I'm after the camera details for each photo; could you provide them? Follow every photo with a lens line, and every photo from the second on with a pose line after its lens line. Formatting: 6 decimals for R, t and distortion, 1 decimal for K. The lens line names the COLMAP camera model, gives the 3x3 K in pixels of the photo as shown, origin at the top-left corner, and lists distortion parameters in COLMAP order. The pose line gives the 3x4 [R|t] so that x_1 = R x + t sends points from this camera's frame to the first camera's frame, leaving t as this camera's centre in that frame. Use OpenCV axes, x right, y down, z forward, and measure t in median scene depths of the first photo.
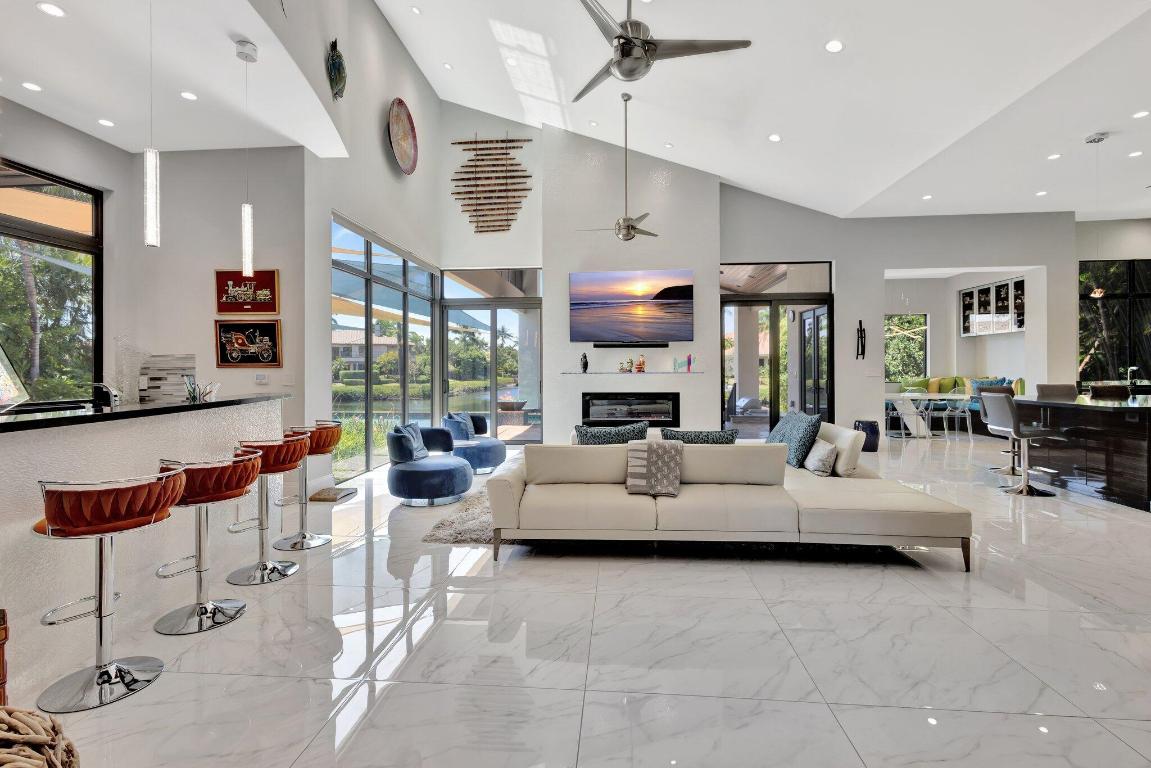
lens RADIAL K [[537.1, 0, 563.1], [0, 537.1, 371.3], [0, 0, 1]] dist [0.011039, -0.002413]
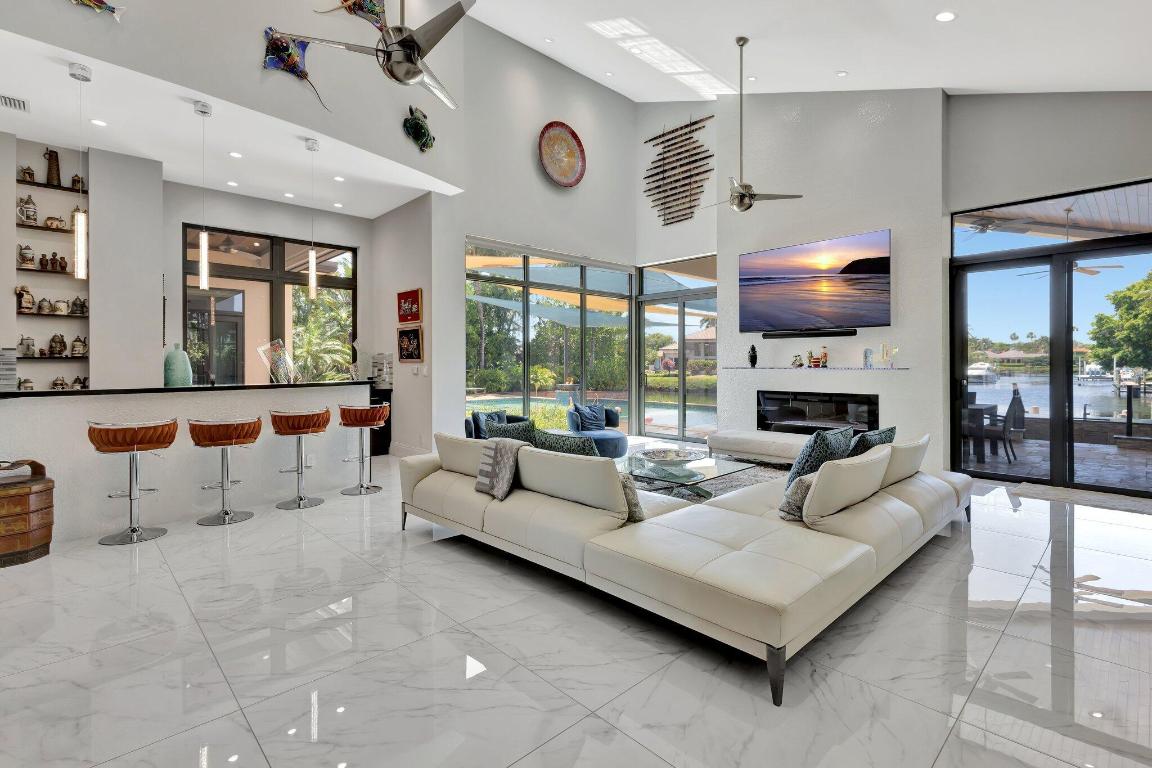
lens RADIAL K [[537.6, 0, 599.6], [0, 537.6, 365.8], [0, 0, 1]] dist [0.011039, -0.002413]
pose [[0.757242, 0.004317, -0.653120, 0.519950], [-0.003423, 0.999991, 0.002641, -0.002119], [0.653125, 0.000236, 0.757250, 0.221191]]
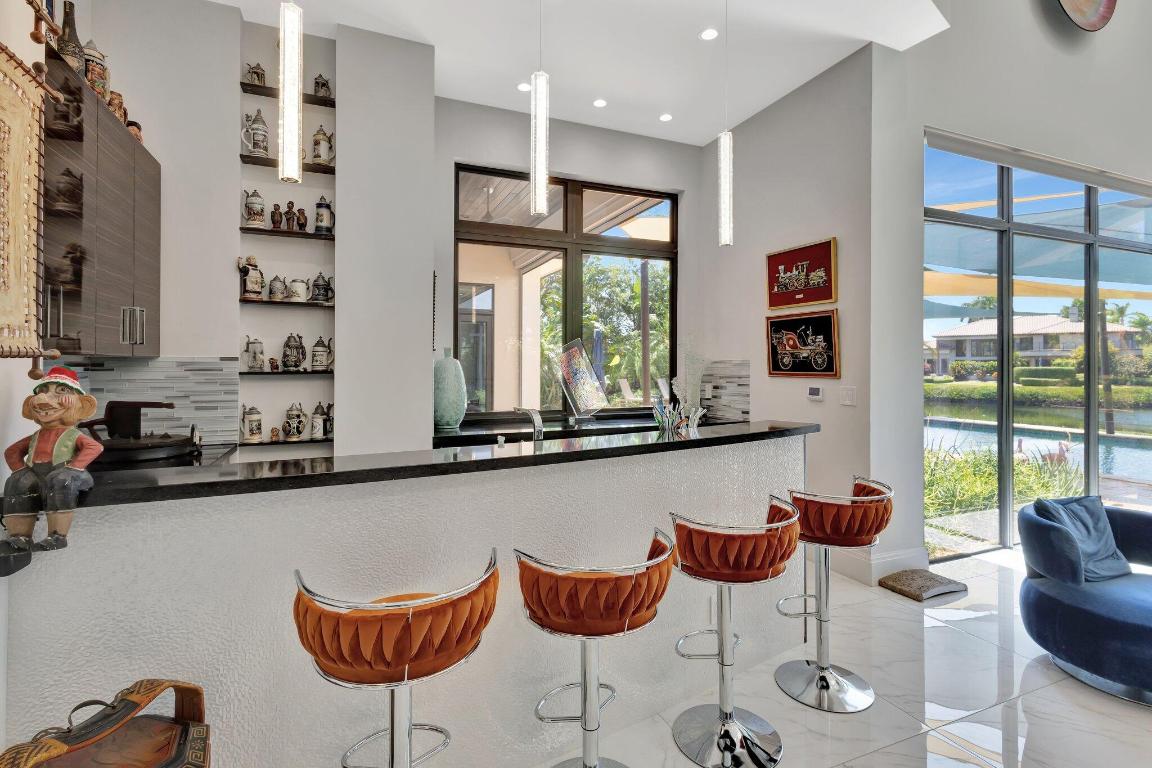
lens RADIAL K [[537.6, 0, 601.7], [0, 537.6, 361.8], [0, 0, 1]] dist [0.011039, -0.002413]
pose [[0.493959, -0.000455, -0.869485, -0.056095], [-0.005842, 0.999976, -0.003842, -0.018860], [0.869466, 0.006977, 0.493944, 0.307808]]
